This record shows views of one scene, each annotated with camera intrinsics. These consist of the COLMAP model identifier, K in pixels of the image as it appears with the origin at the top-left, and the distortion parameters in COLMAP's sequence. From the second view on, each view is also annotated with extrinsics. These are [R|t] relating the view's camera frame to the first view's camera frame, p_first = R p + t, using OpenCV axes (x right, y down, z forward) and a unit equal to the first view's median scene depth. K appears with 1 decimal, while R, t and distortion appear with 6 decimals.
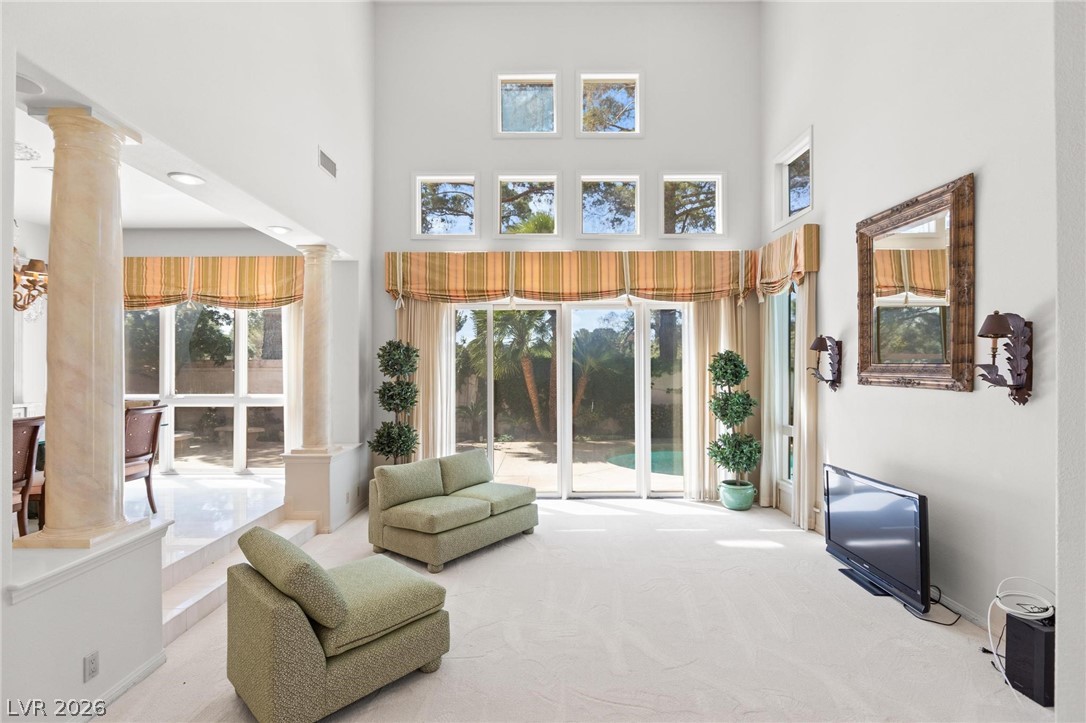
lens RADIAL K [[499.8, 0, 541.4], [0, 499.8, 368.1], [0, 0, 1]] dist [-0.003597, -0.001597]
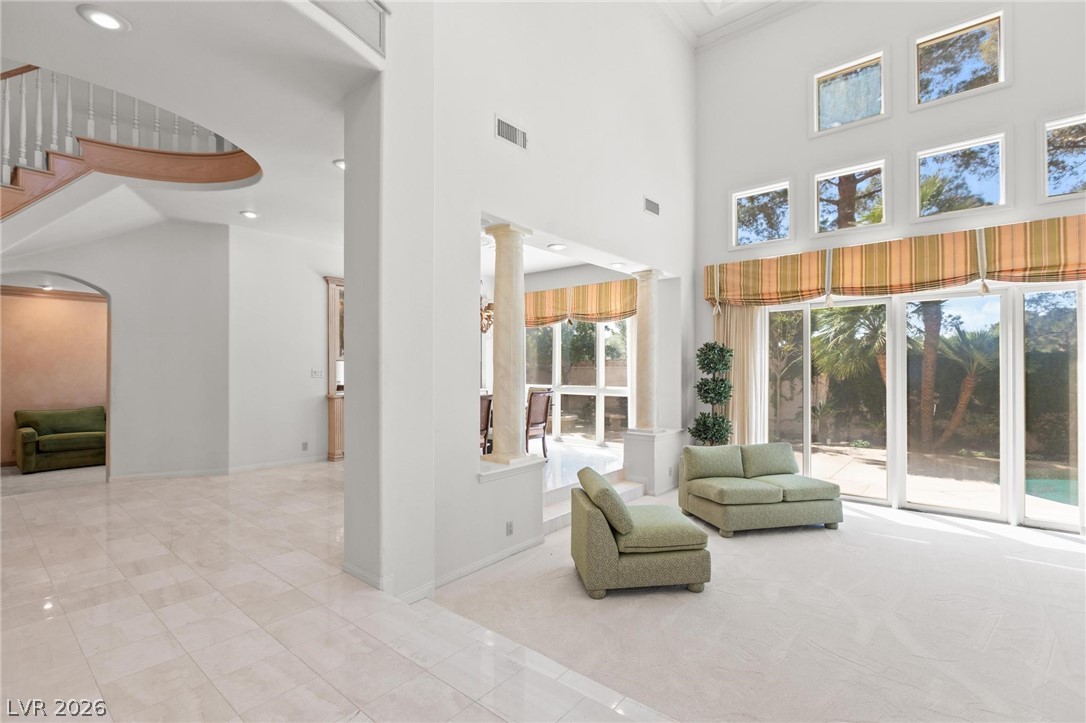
lens RADIAL K [[499.8, 0, 539.8], [0, 499.8, 364.4], [0, 0, 1]] dist [-0.003597, -0.001597]
pose [[0.764343, -0.003577, -0.644800, 0.141569], [0.001692, 0.999992, -0.003541, -0.001234], [0.644808, 0.001615, 0.764343, -0.130538]]
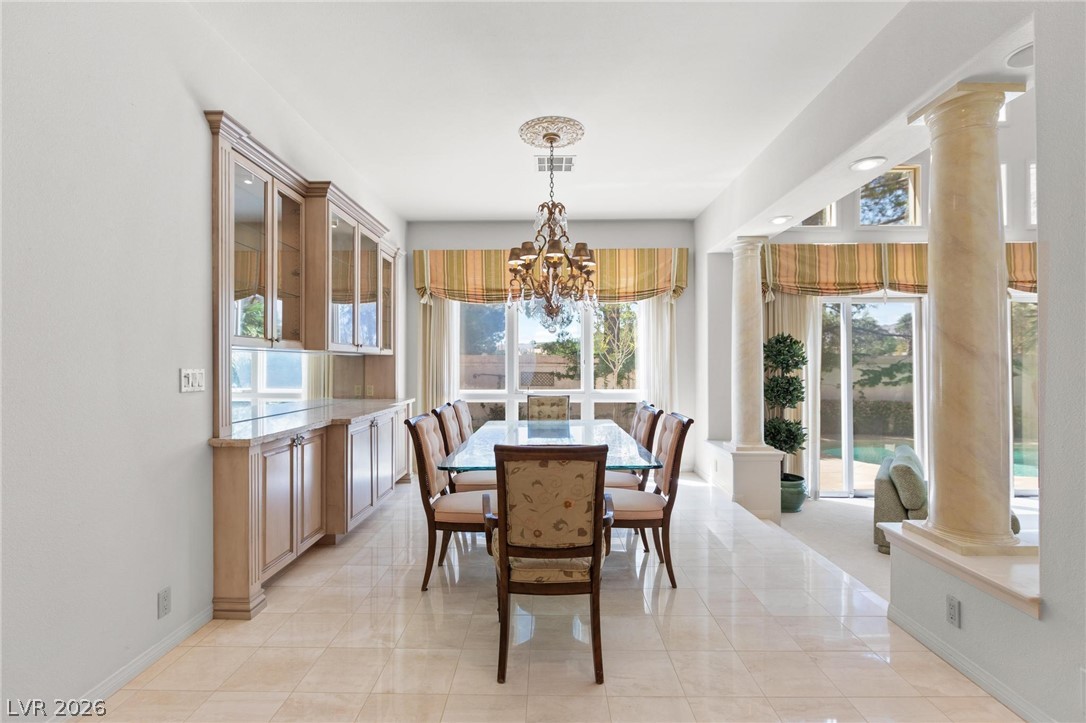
lens RADIAL K [[499.8, 0, 543.4], [0, 499.8, 362.0], [0, 0, 1]] dist [-0.003597, -0.001597]
pose [[0.999963, -0.001433, -0.008505, -0.716417], [0.001412, 0.999996, -0.002503, -0.000076], [0.008508, 0.002491, 0.999961, 0.022100]]
